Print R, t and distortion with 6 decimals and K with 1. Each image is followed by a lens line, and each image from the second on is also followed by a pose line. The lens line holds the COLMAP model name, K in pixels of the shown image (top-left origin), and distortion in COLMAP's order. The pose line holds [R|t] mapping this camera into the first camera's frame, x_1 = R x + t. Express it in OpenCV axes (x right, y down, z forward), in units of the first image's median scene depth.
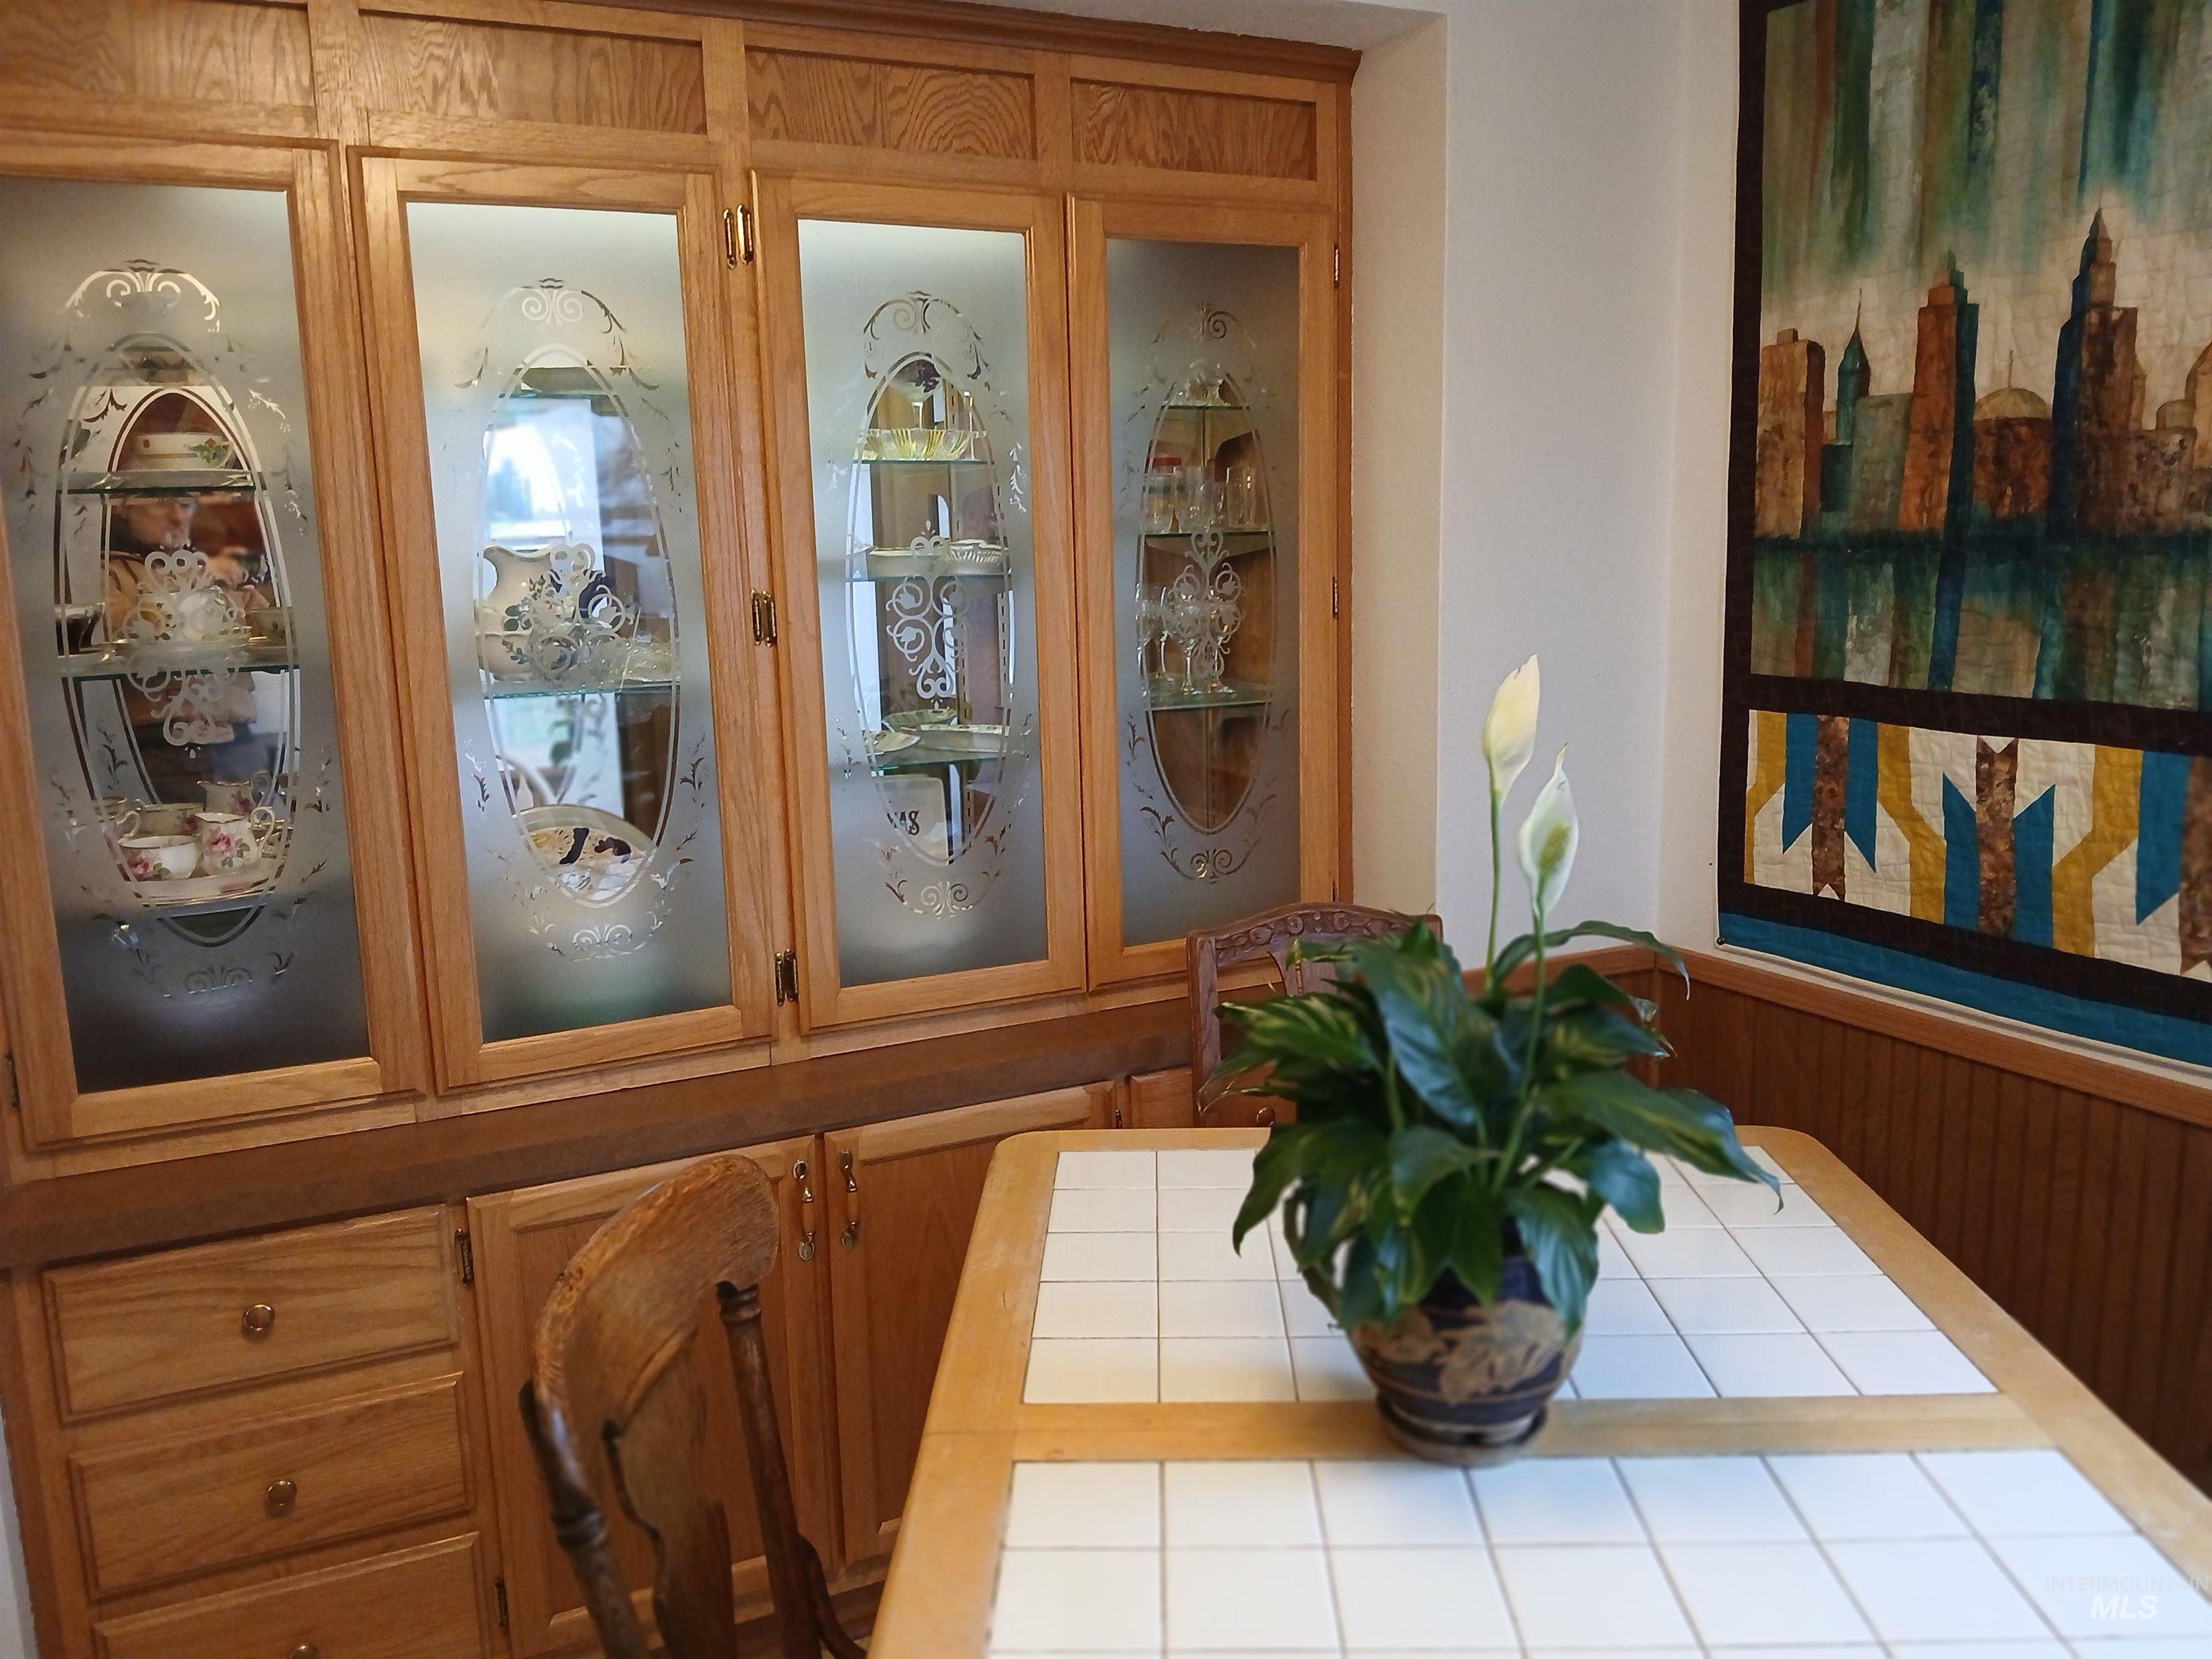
lens RADIAL K [[1723.6, 0, 1106.0], [0, 1723.6, 829.5], [0, 0, 1]] dist [-0.042288, 0.001890]
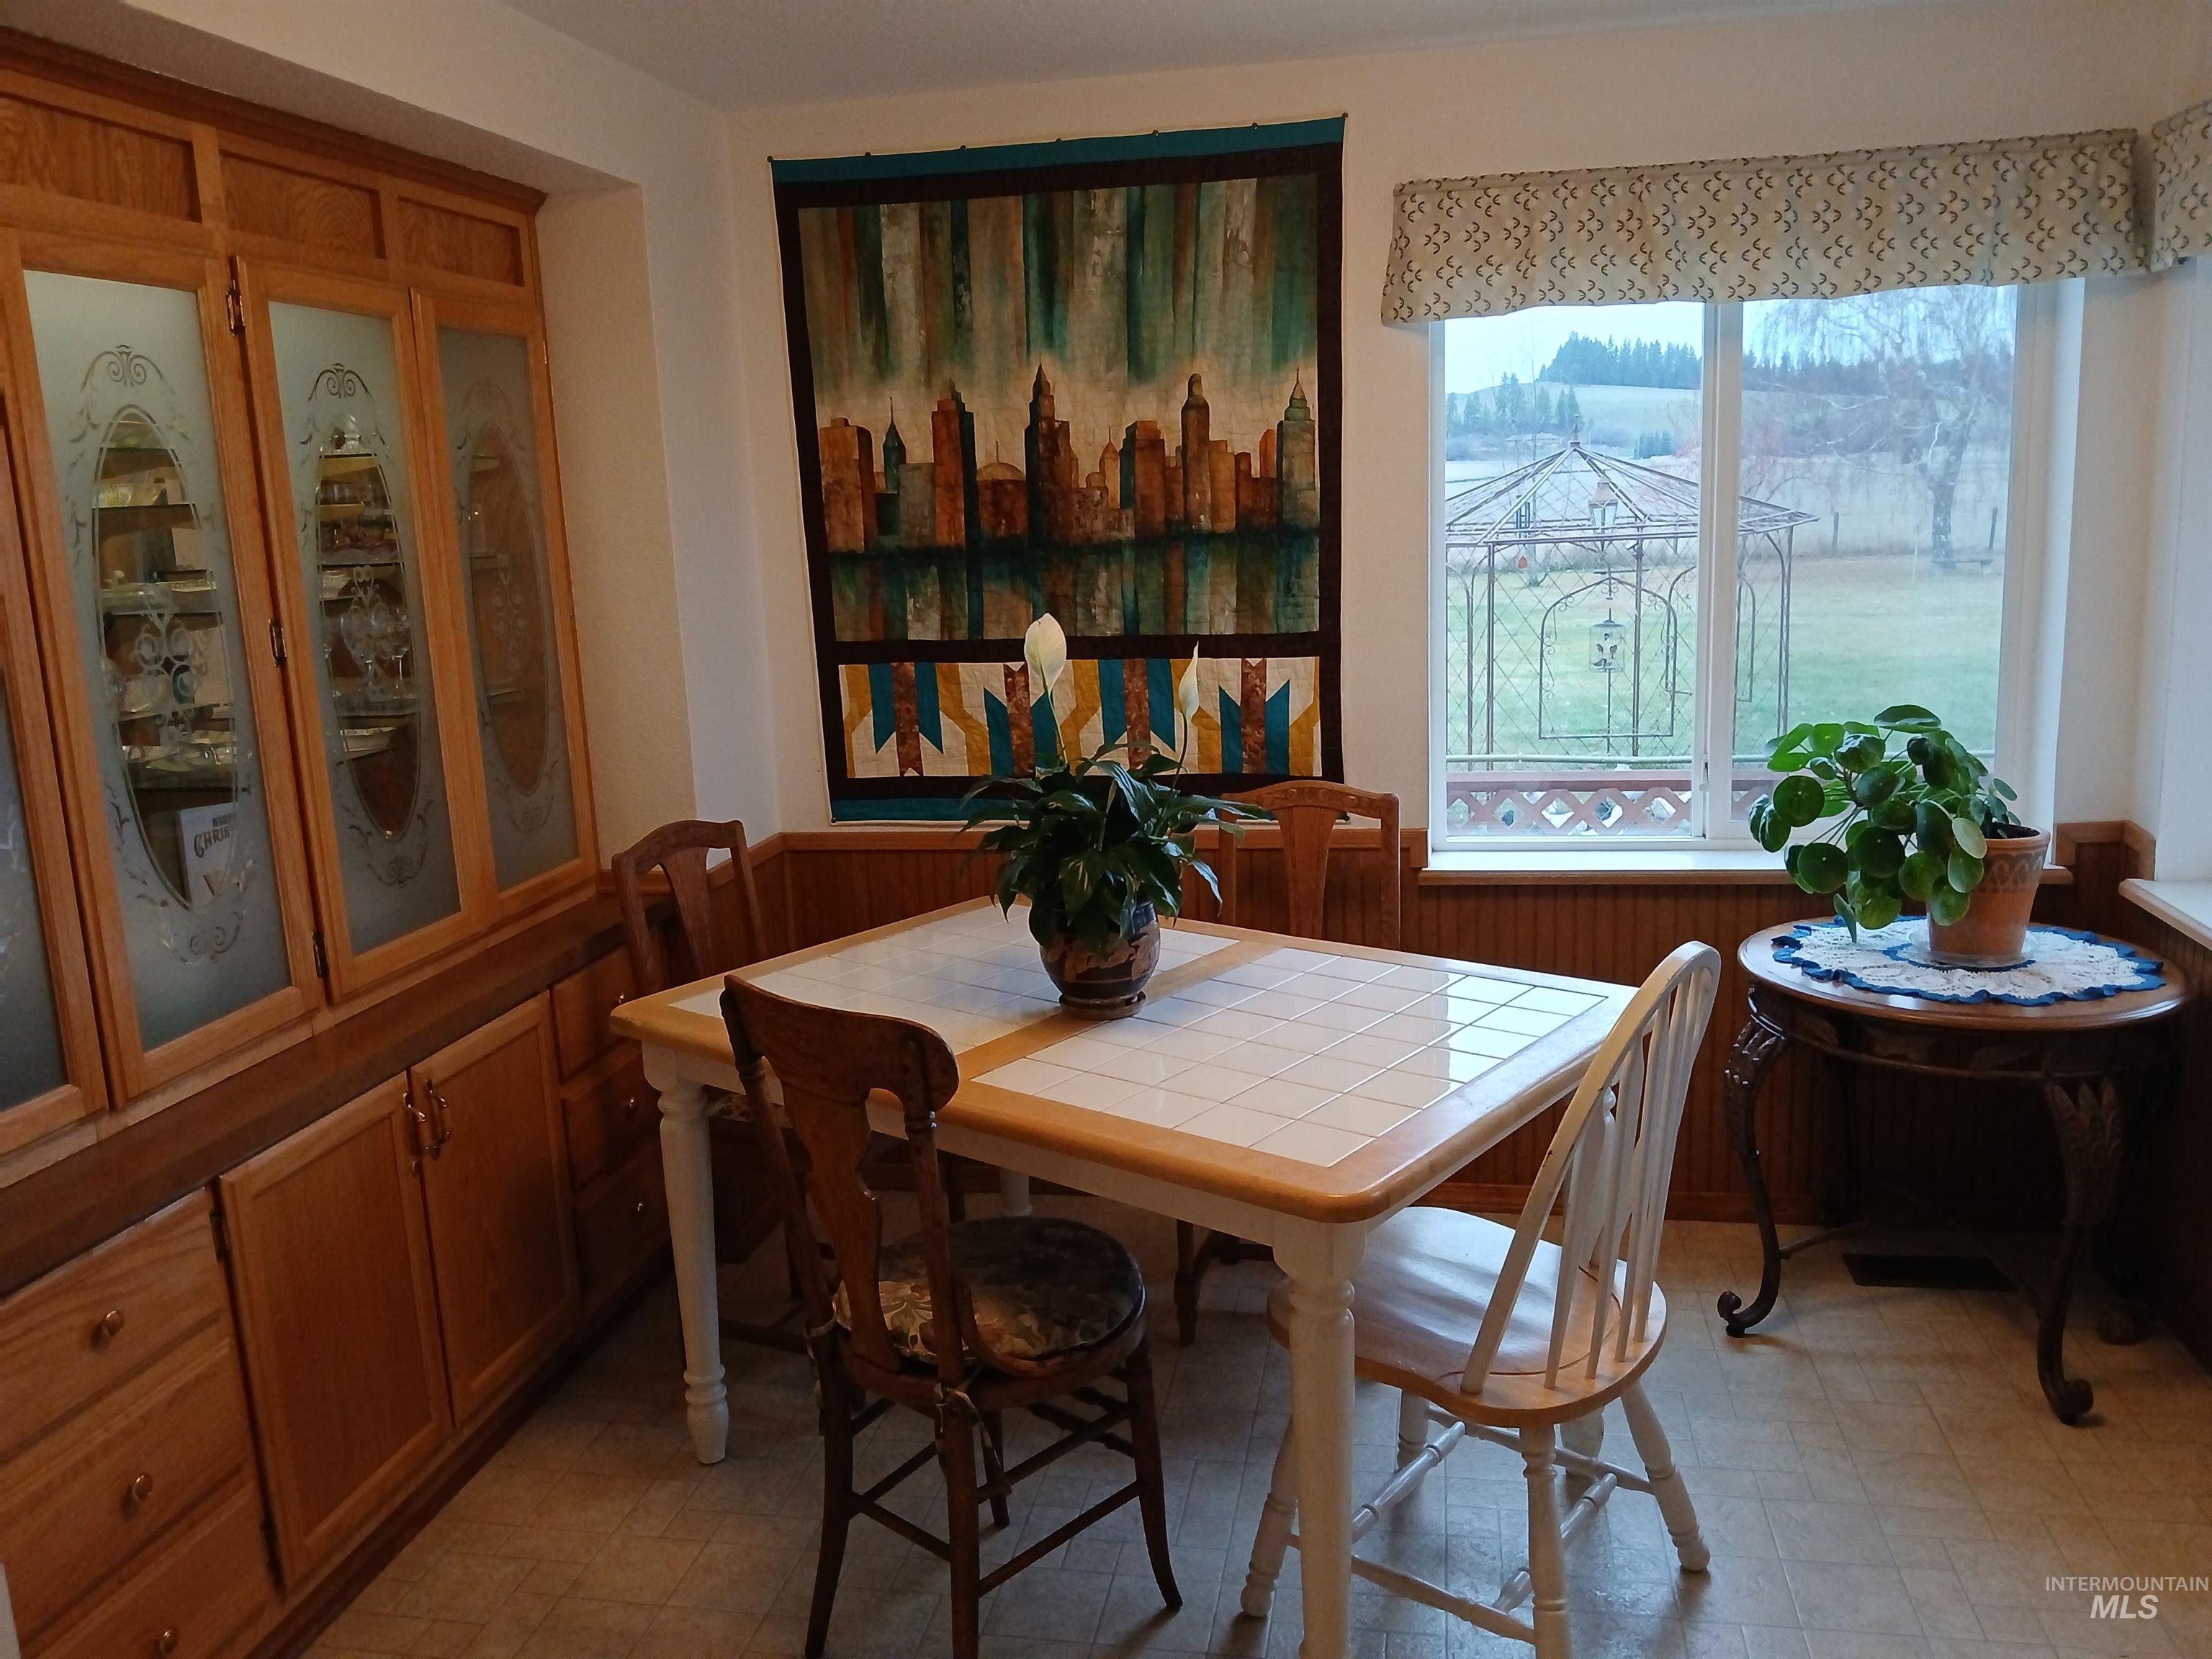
lens RADIAL K [[1707.8, 0, 1100.5], [0, 1707.8, 832.8], [0, 0, 1]] dist [0.078218, -0.165872]
pose [[0.605891, -0.152885, 0.780719, -0.805811], [0.158272, 0.984908, 0.070040, 0.009092], [-0.779645, 0.081130, 0.620944, -0.142702]]
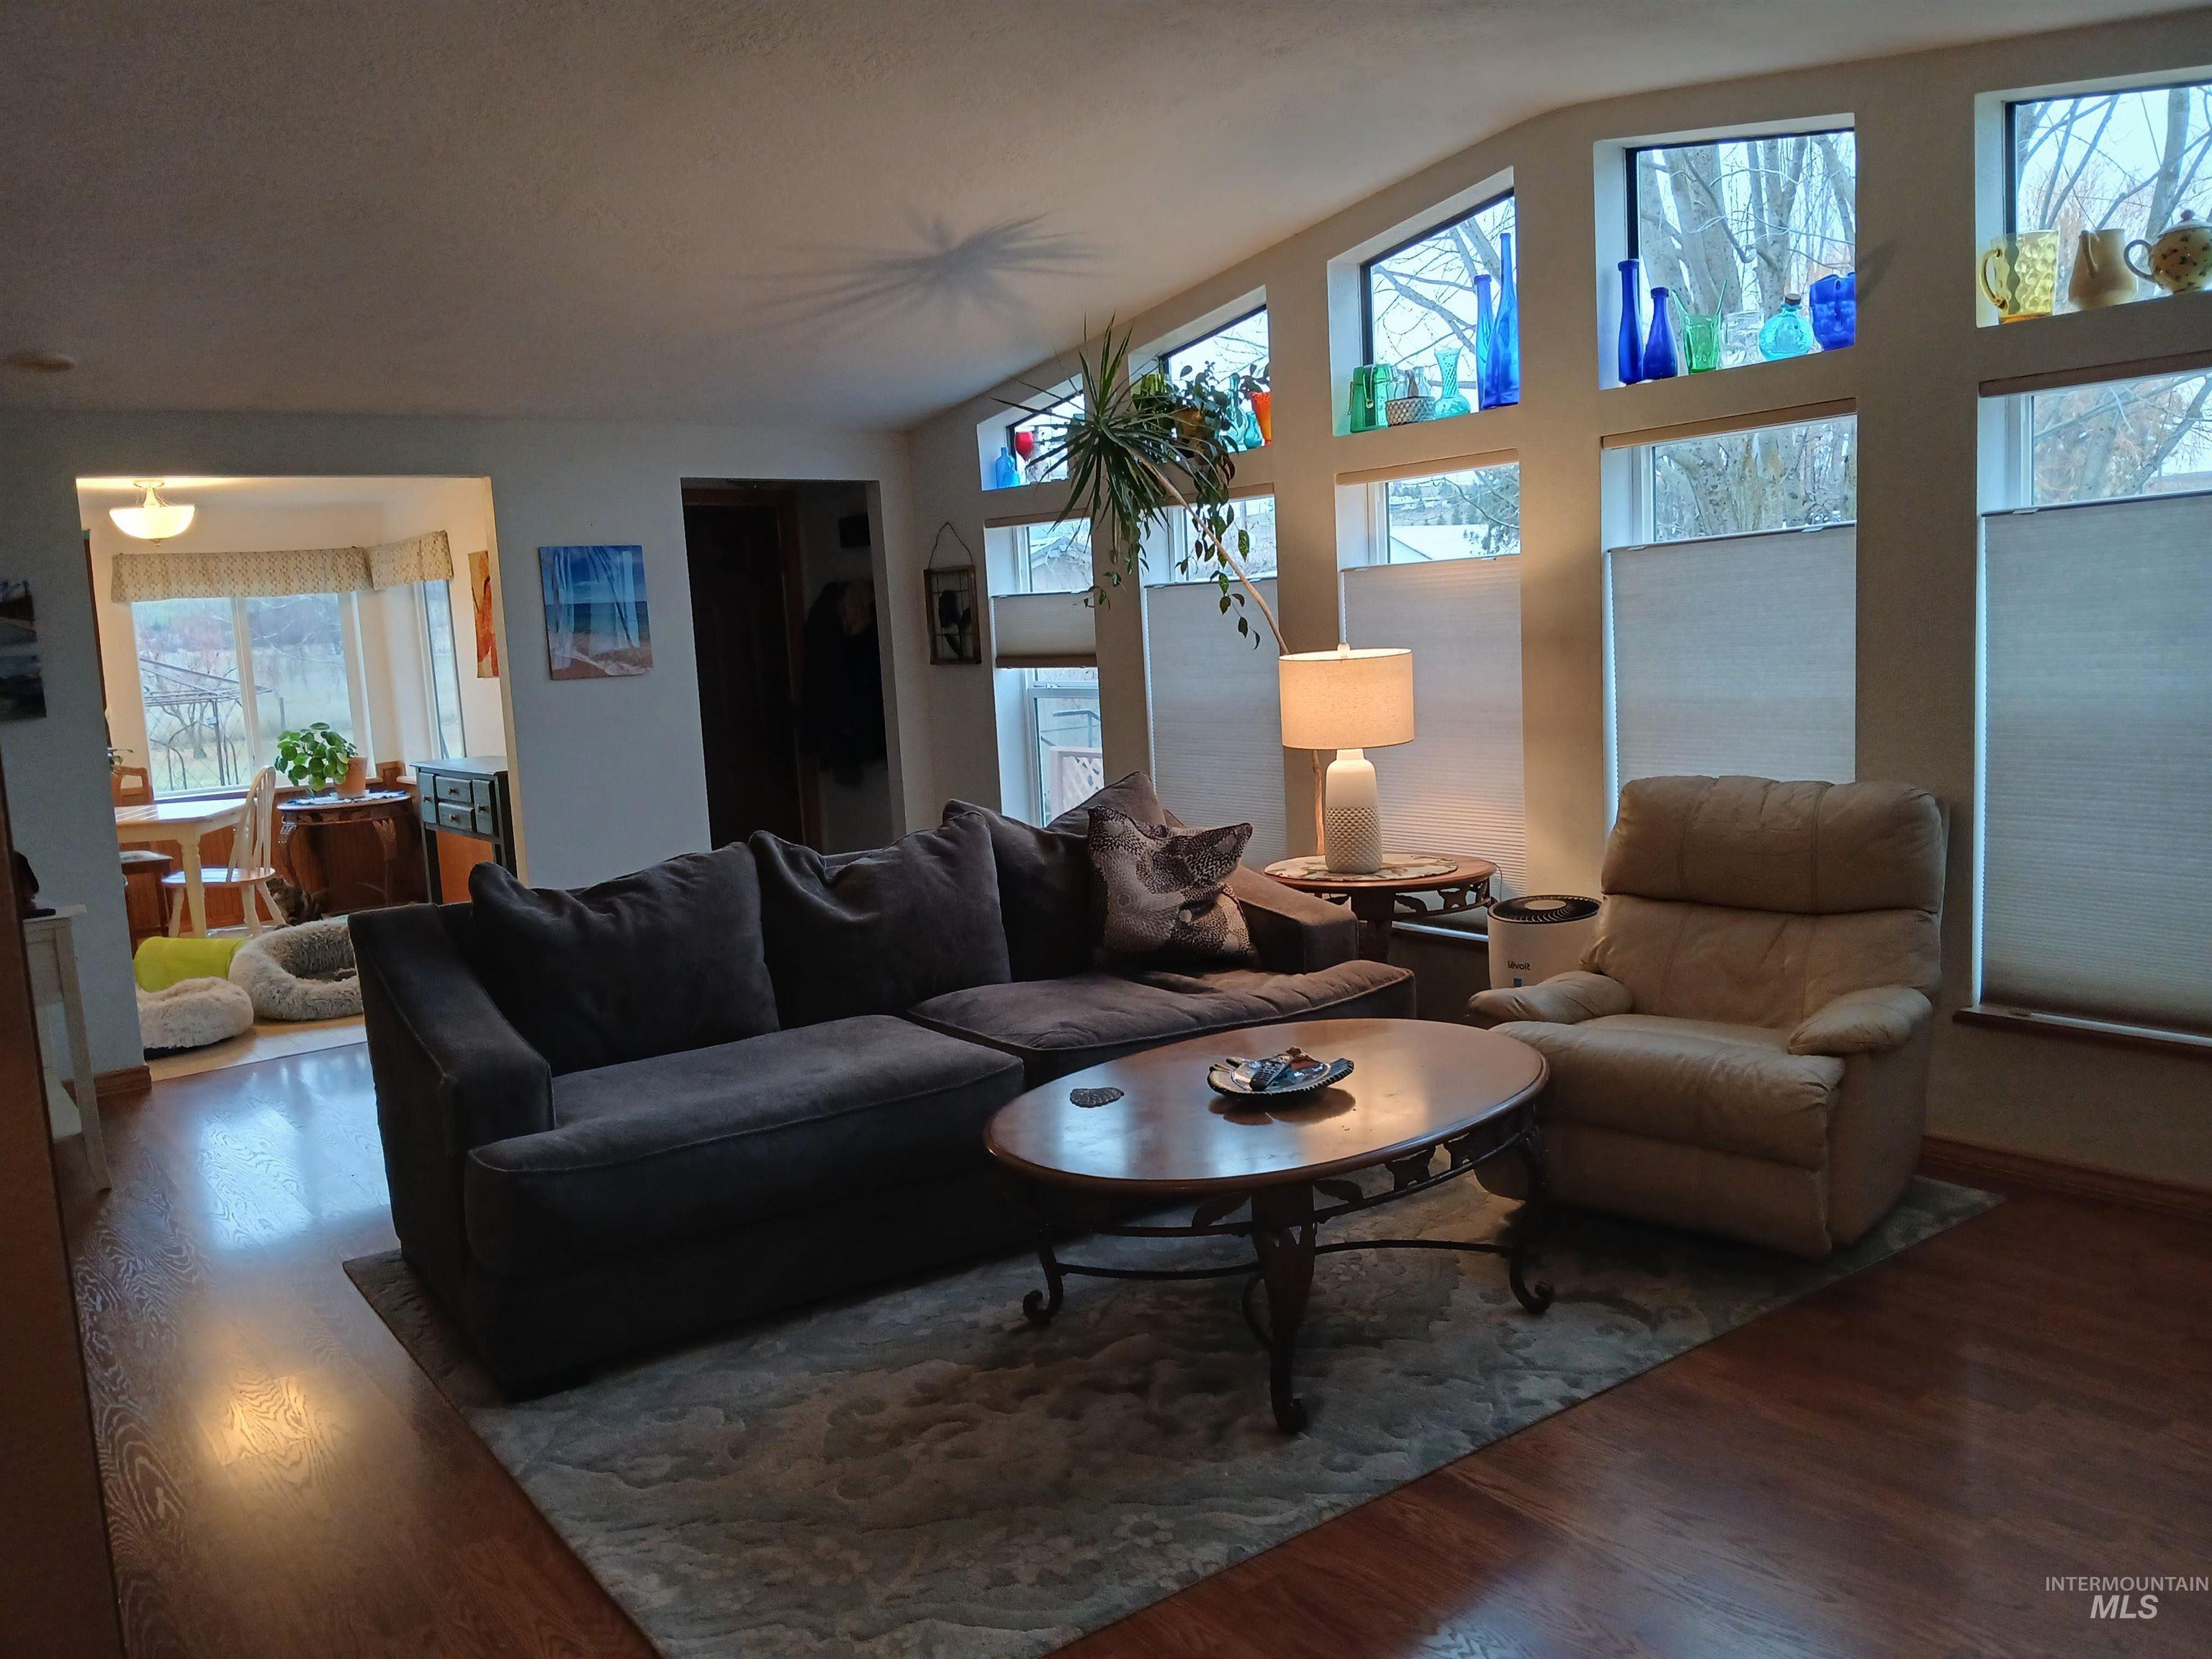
lens RADIAL K [[1707.8, 0, 1100.5], [0, 1707.8, 832.8], [0, 0, 1]] dist [0.078218, -0.165872]
pose [[-0.189462, -0.089909, 0.977763, -3.498582], [0.221475, 0.966223, 0.131763, 0.201820], [-0.956584, 0.241514, -0.163150, -0.792464]]
